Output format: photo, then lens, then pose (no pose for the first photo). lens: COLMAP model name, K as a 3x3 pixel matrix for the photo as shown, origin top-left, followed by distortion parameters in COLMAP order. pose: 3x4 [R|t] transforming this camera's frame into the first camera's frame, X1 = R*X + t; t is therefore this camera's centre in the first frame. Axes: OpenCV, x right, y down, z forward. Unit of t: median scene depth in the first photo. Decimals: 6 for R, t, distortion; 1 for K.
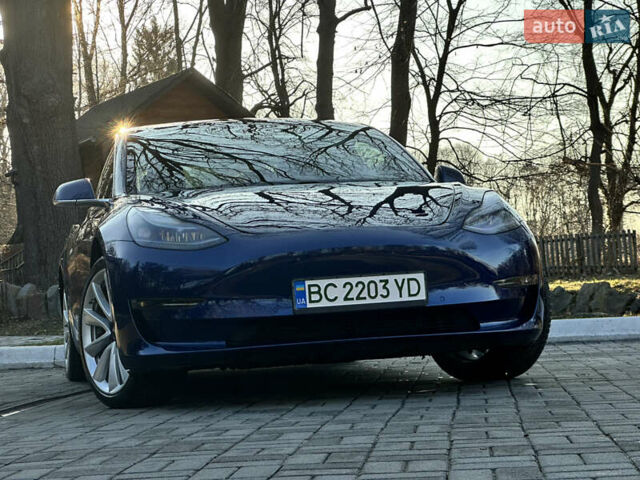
lens RADIAL K [[1407.4, 0, 320.0], [0, 1407.4, 240.0], [0, 0, 1]] dist [-0.029299, 2.409385]
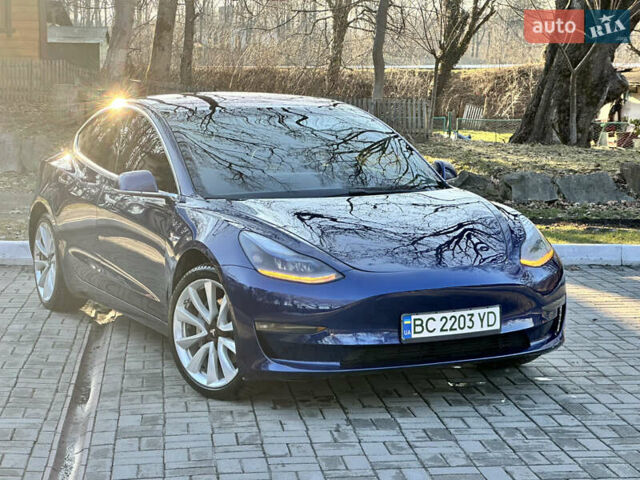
lens RADIAL K [[1407.4, 0, 320.0], [0, 1407.4, 240.0], [0, 0, 1]] dist [-0.029299, 2.409385]
pose [[0.974162, 0.030352, 0.223803, -0.350552], [-0.064811, 0.986821, 0.148272, -0.203558], [-0.216353, -0.158946, 0.963290, -0.124463]]
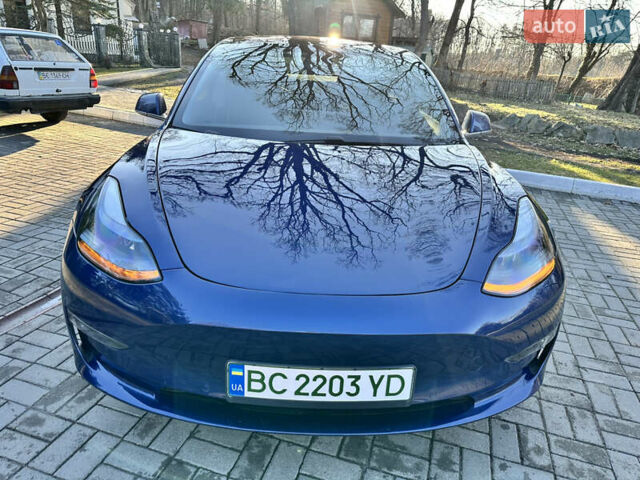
lens RADIAL K [[449.7, 0, 320.0], [0, 449.7, 240.0], [0, 0, 1]] dist [-0.006101, -0.005548]
pose [[0.973670, 0.178447, -0.141860, 0.048254], [-0.105633, 0.904624, 0.412913, -0.127755], [0.202013, -0.387056, 0.899655, 0.810316]]
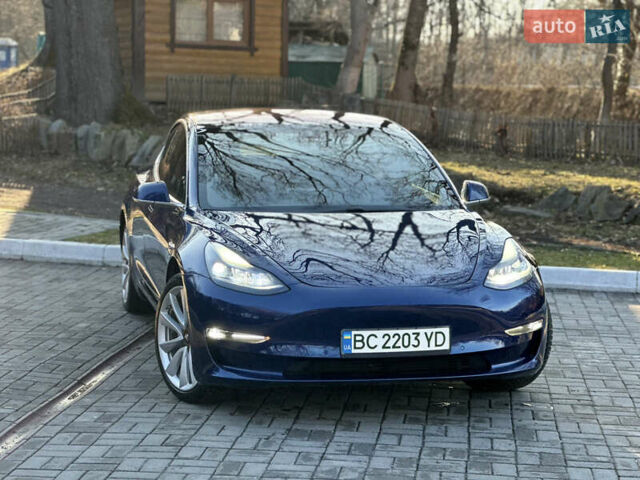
lens RADIAL K [[1399.9, 0, 336.8], [0, 1399.9, 239.9], [0, 0, 1]] dist [0.090997, 1.101661]
pose [[0.997210, 0.073166, 0.014777, -0.046463], [-0.074558, 0.985830, 0.150268, -0.226333], [-0.003574, -0.150950, 0.988535, -0.184346]]
